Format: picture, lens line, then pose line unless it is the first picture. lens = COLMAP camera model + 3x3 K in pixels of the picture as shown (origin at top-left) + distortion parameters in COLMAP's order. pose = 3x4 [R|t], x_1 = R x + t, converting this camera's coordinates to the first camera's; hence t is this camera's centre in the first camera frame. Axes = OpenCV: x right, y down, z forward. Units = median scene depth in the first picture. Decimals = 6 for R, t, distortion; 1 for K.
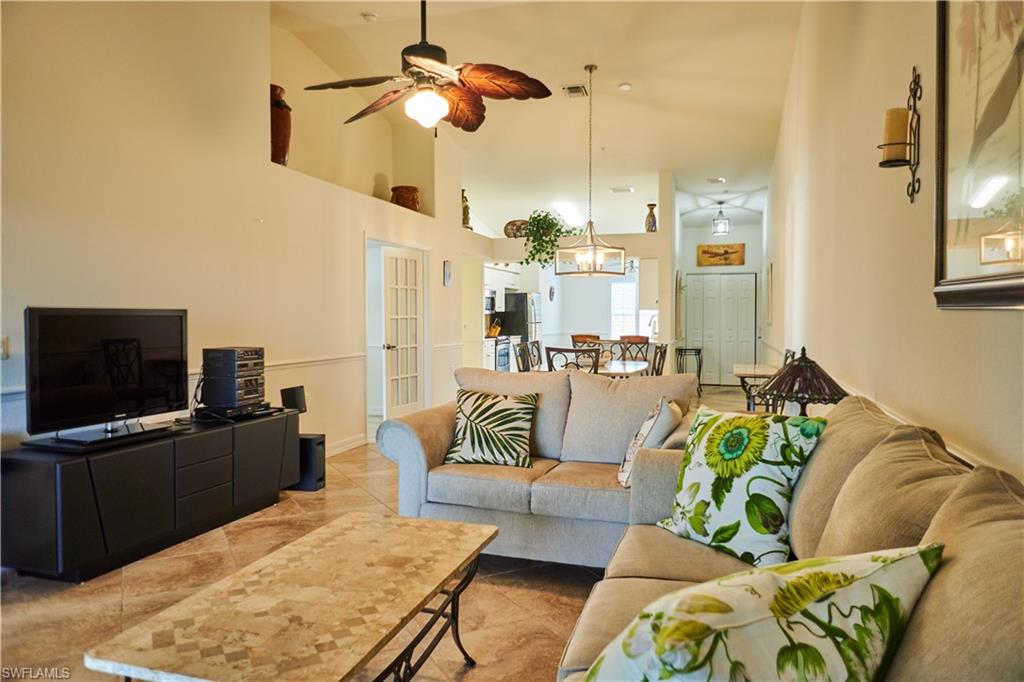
lens RADIAL K [[694.6, 0, 509.9], [0, 694.6, 338.7], [0, 0, 1]] dist [-0.002845, -0.005588]
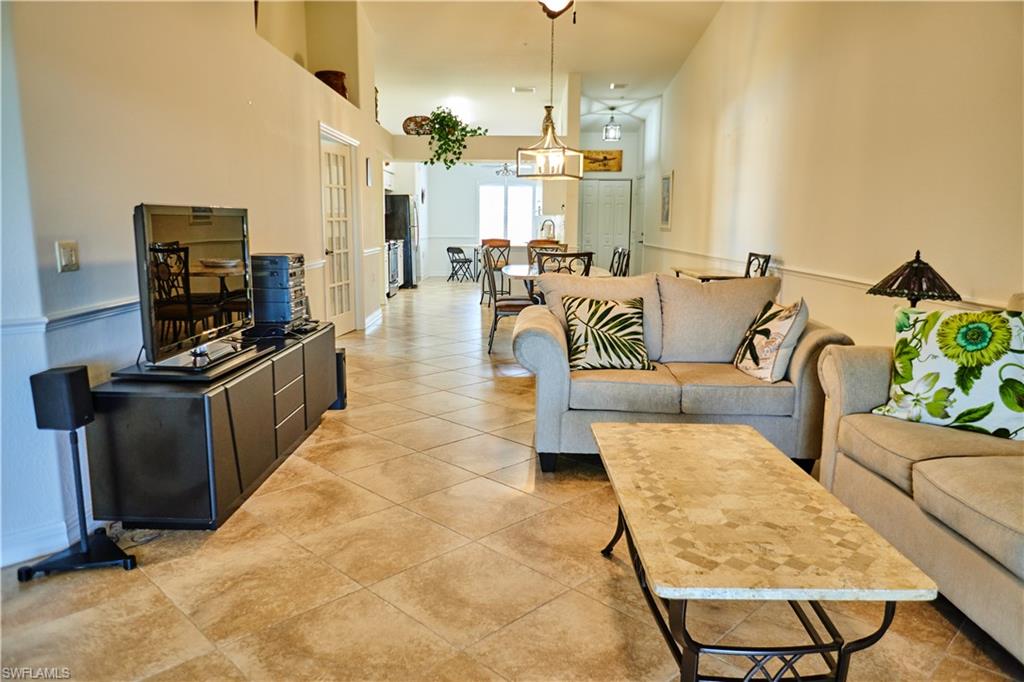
lens RADIAL K [[694.6, 0, 515.6], [0, 694.6, 339.9], [0, 0, 1]] dist [-0.002845, -0.005588]
pose [[0.956467, -0.040936, 0.288956, -0.461157], [0.000572, 0.990374, 0.138413, -0.000560], [-0.291841, -0.132222, 0.947284, 0.093375]]
